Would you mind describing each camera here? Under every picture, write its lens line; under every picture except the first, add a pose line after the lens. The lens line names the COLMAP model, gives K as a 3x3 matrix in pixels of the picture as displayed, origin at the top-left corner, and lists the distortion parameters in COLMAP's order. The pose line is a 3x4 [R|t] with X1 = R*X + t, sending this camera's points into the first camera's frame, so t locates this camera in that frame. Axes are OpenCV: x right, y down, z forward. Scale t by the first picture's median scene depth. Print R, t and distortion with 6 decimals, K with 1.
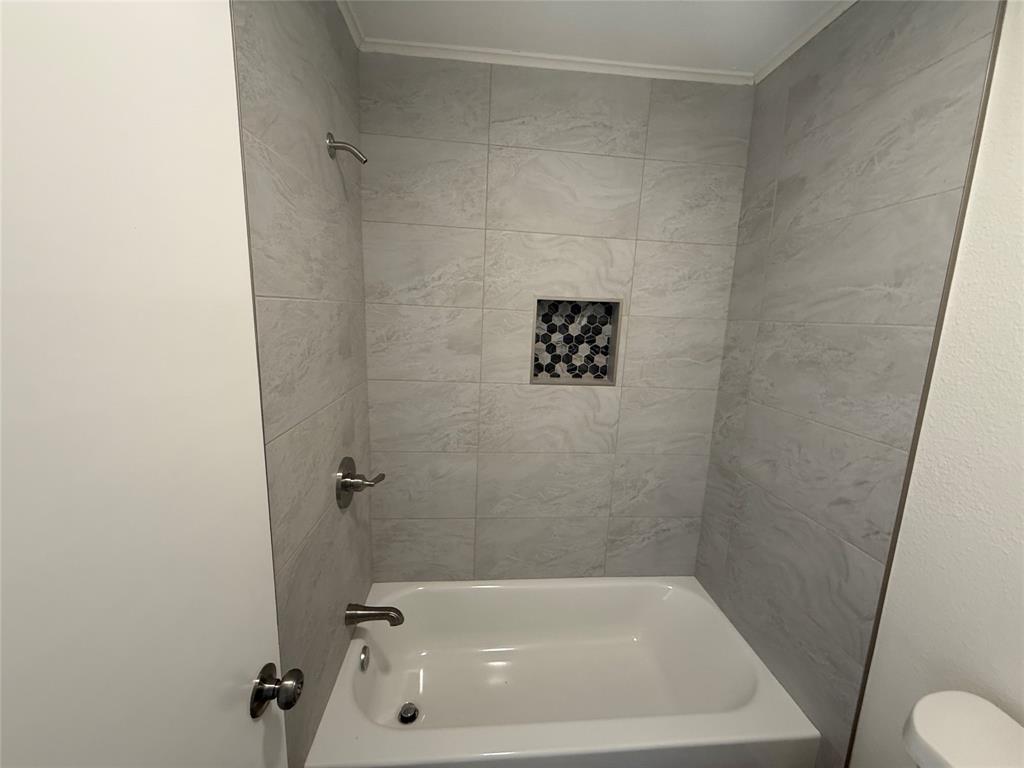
lens RADIAL K [[409.5, 0, 510.7], [0, 409.5, 382.0], [0, 0, 1]] dist [-0.000598, 0.000197]
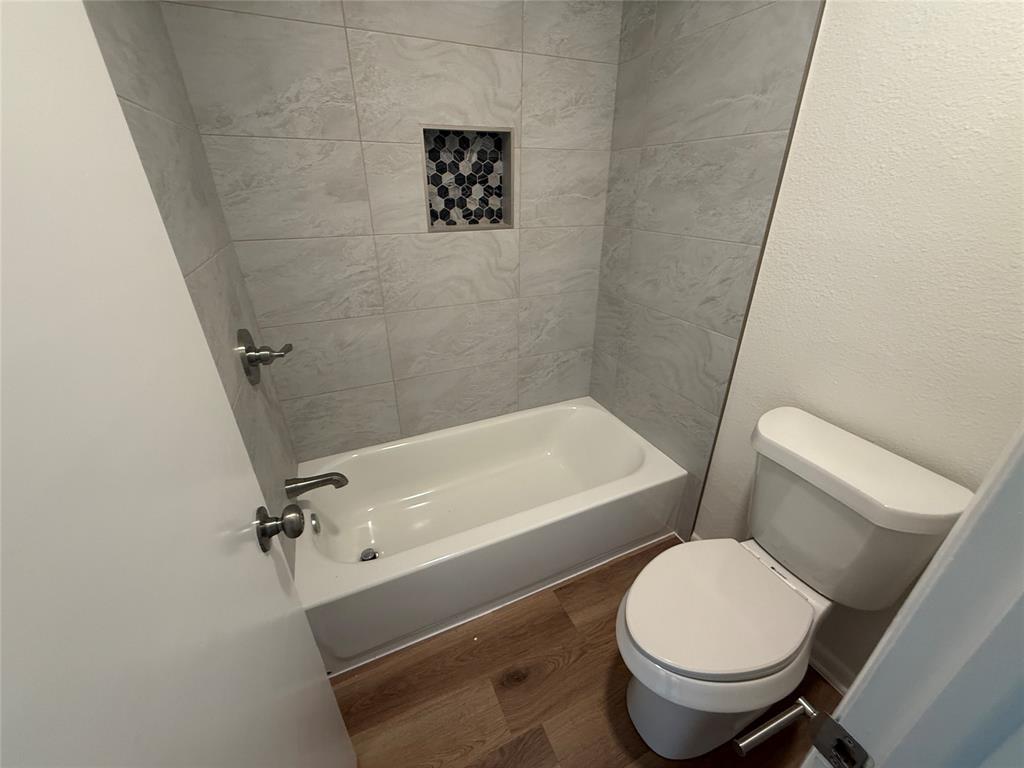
lens RADIAL K [[409.5, 0, 510.3], [0, 409.5, 382.7], [0, 0, 1]] dist [-0.000598, 0.000197]
pose [[0.943183, -0.184051, 0.276641, -0.102744], [0.097568, 0.949279, 0.298913, 0.072615], [-0.317625, -0.254939, 0.913302, -0.001210]]
